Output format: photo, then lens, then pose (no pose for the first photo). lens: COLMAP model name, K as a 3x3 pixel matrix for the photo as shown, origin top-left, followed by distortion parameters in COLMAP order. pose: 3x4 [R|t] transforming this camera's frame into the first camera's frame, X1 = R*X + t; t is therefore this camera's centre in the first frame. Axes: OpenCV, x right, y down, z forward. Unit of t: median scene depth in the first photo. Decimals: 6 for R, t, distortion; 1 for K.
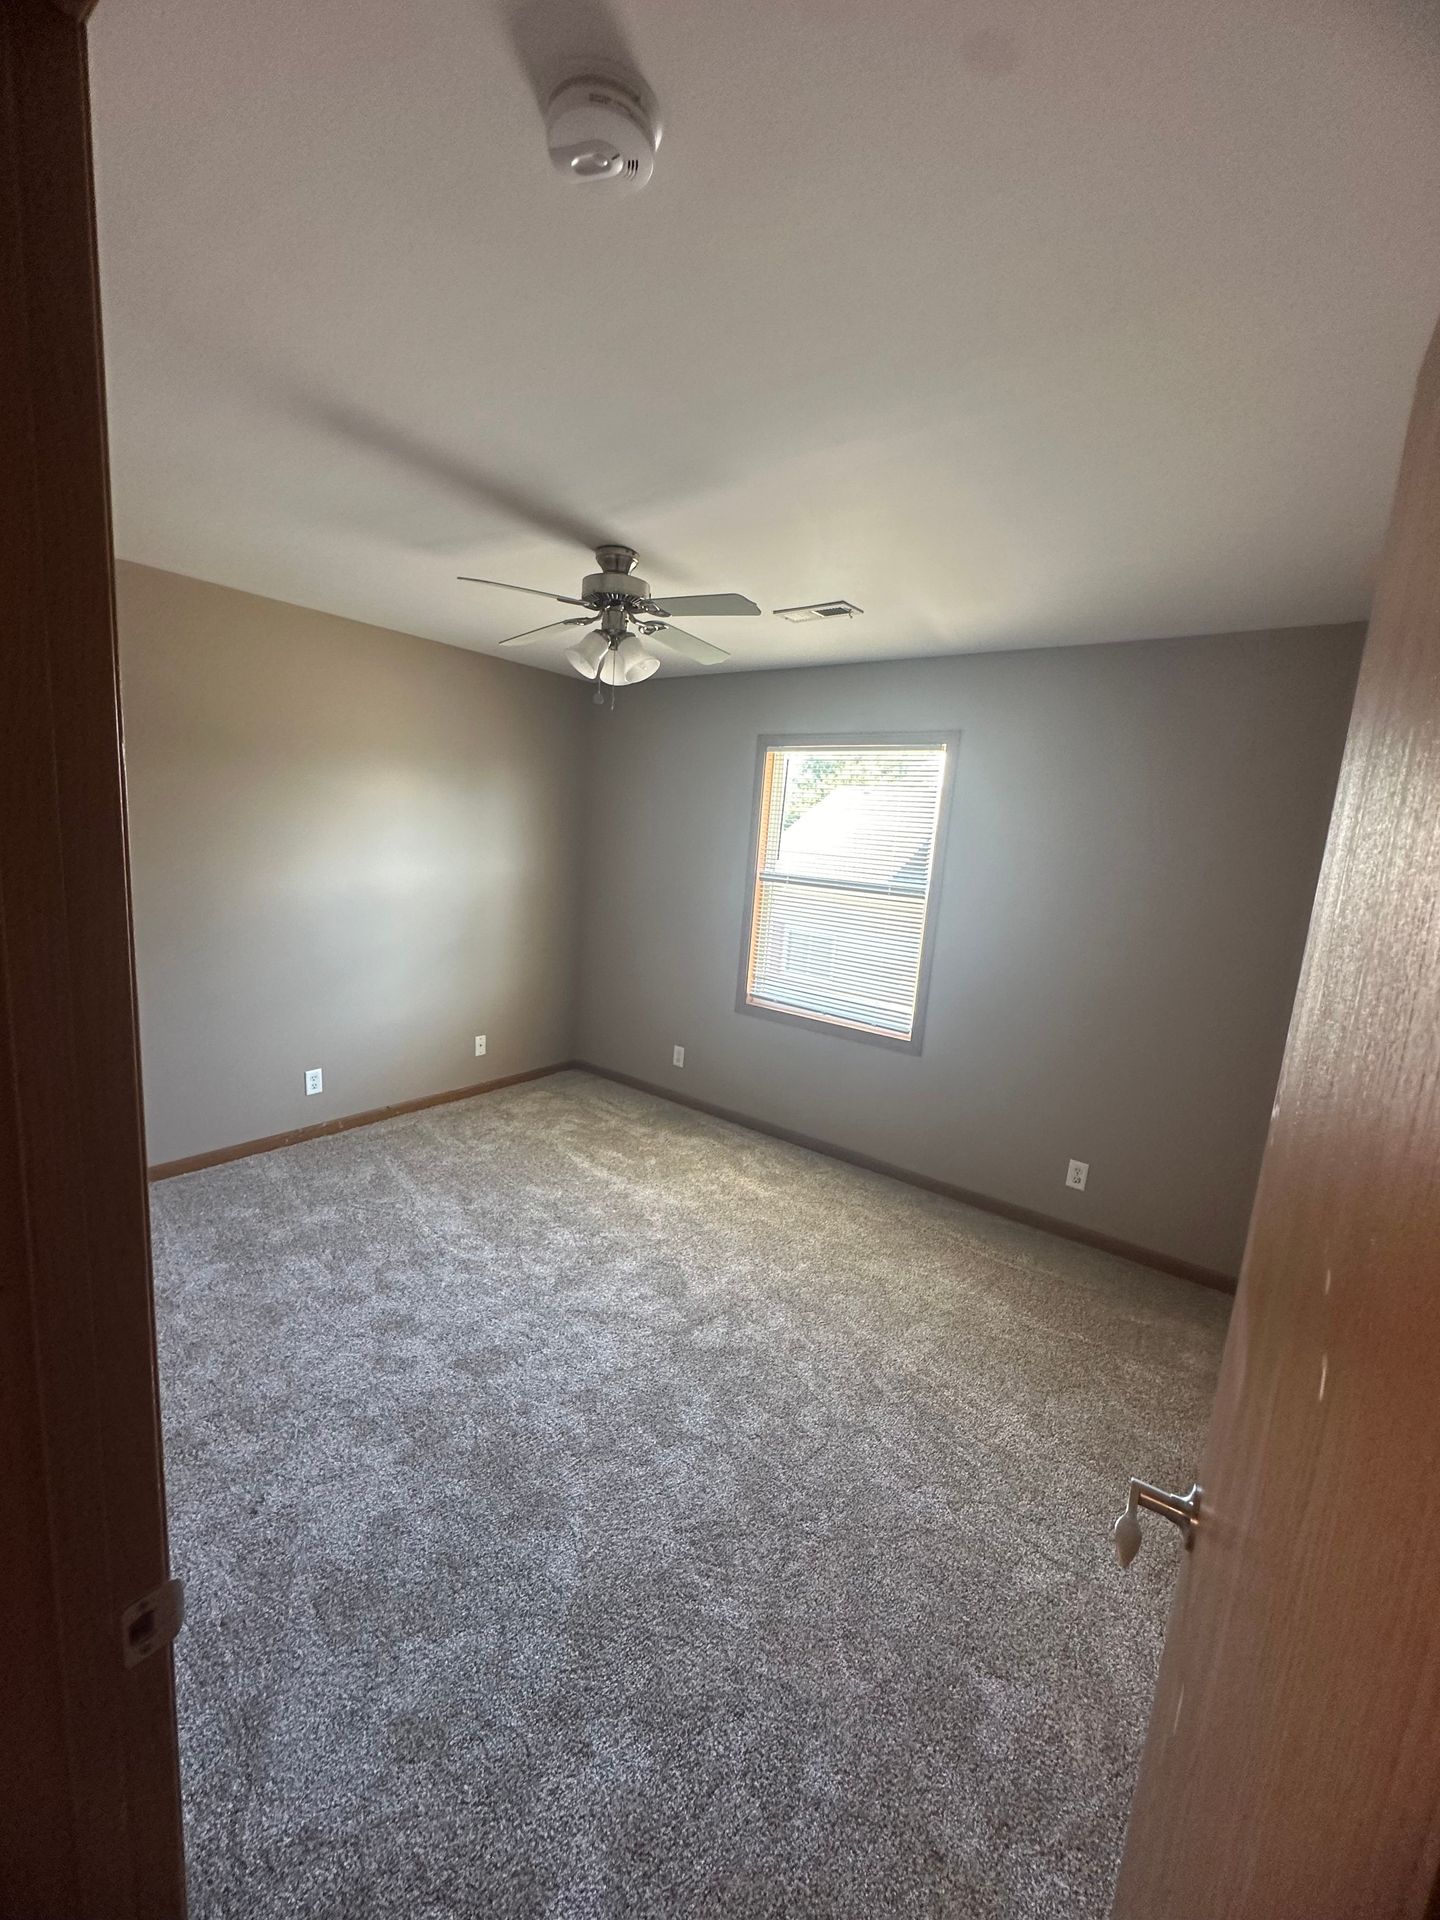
lens RADIAL K [[769.7, 0, 726.4], [0, 769.7, 963.9], [0, 0, 1]] dist [0.004012, 0.000373]
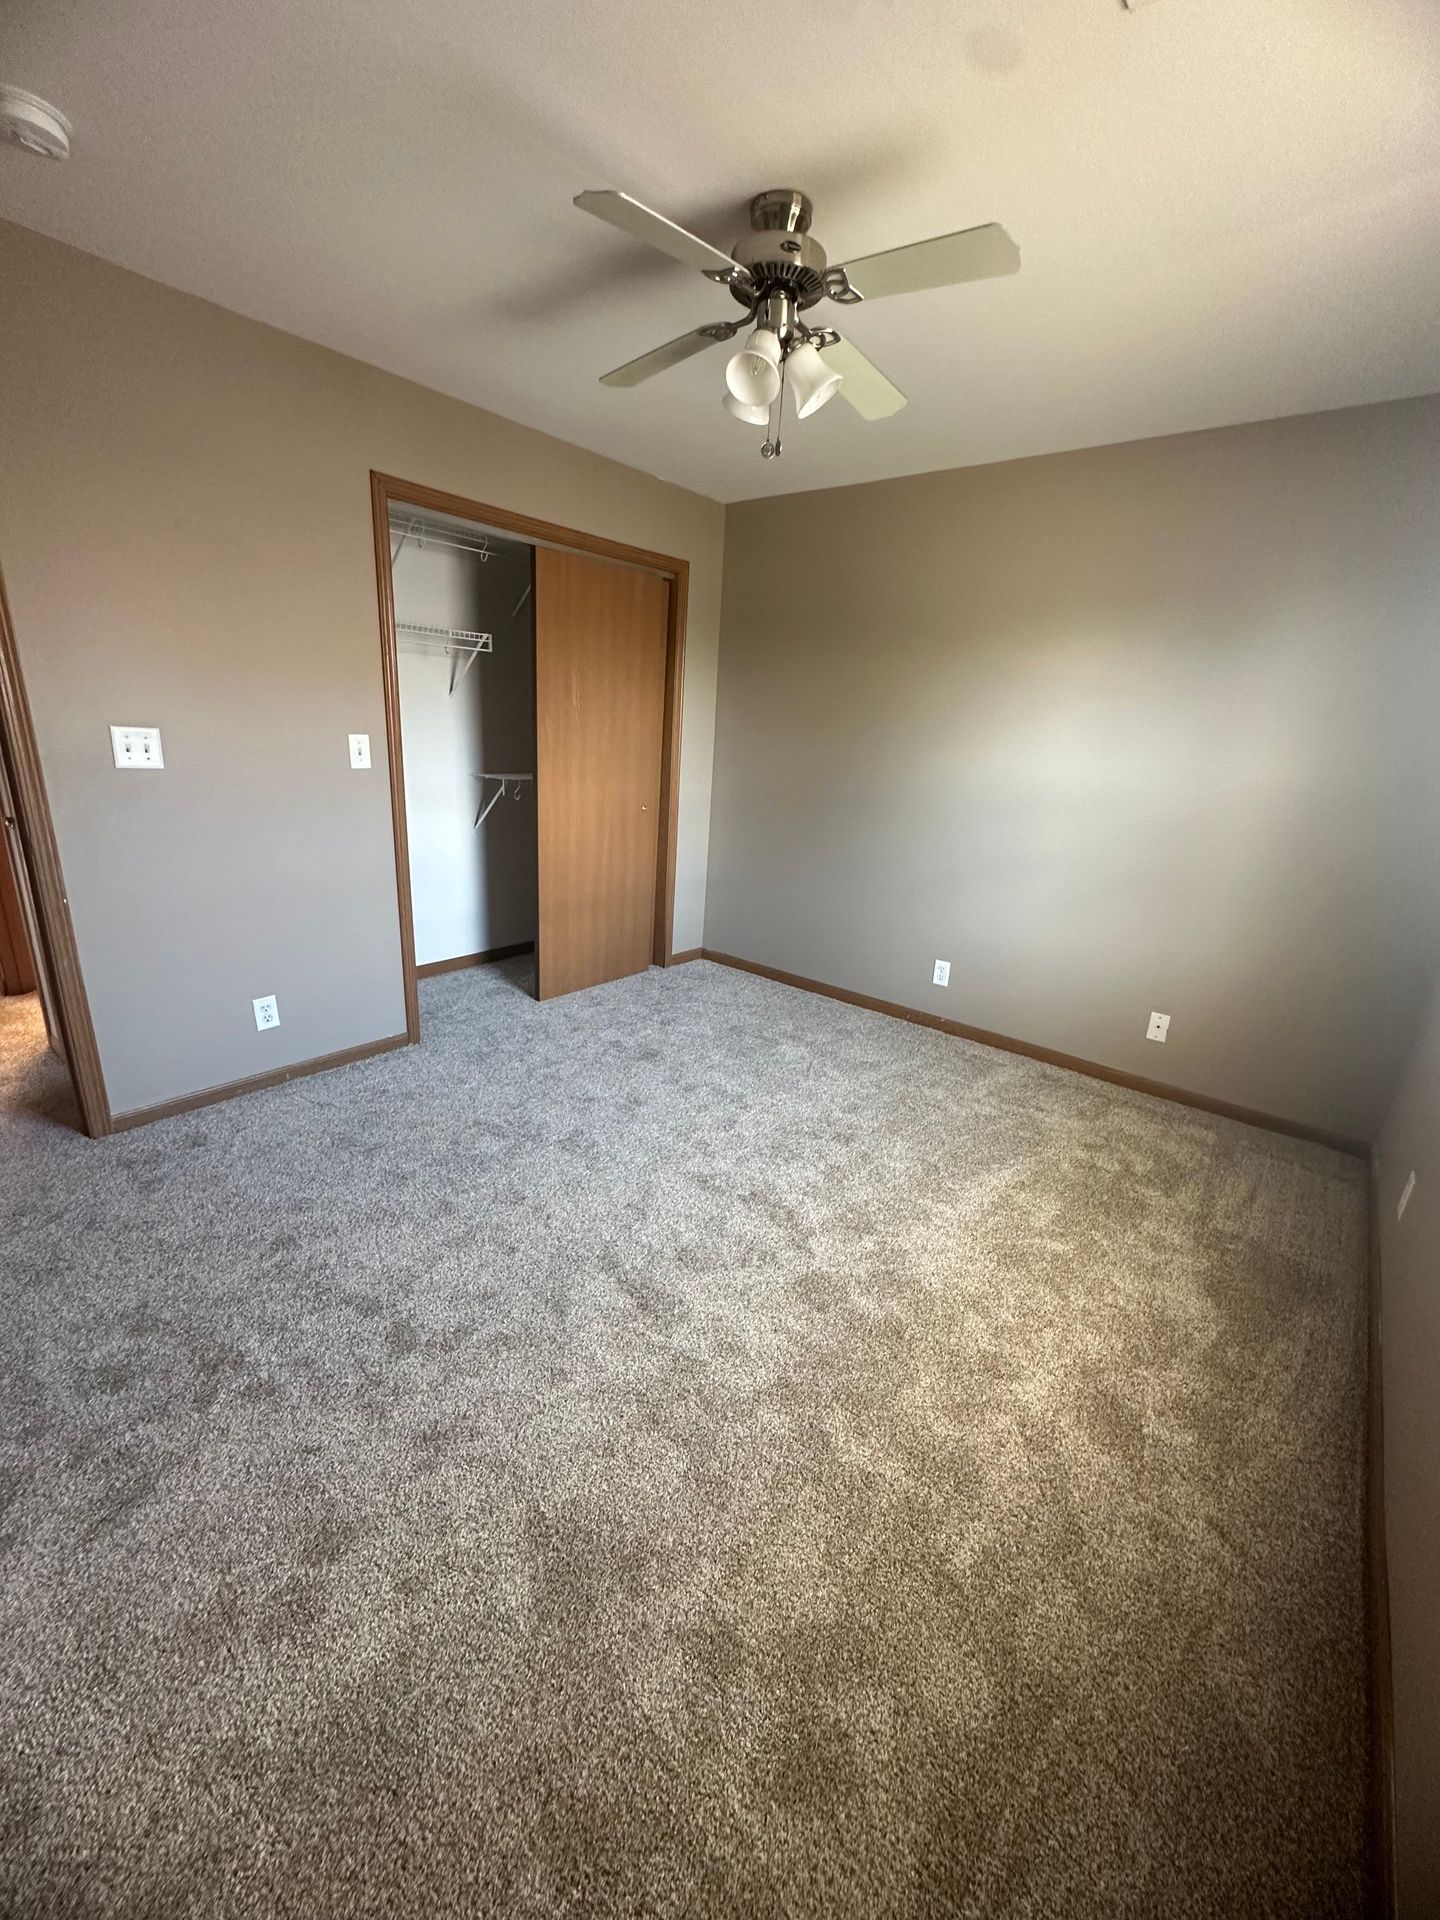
lens RADIAL K [[769.7, 0, 719.1], [0, 769.7, 962.4], [0, 0, 1]] dist [0.004012, 0.000373]
pose [[-0.032807, 0.231253, -0.972340, 0.431248], [-0.234006, 0.944046, 0.232419, -0.023813], [0.971681, 0.235159, 0.023143, 0.680676]]
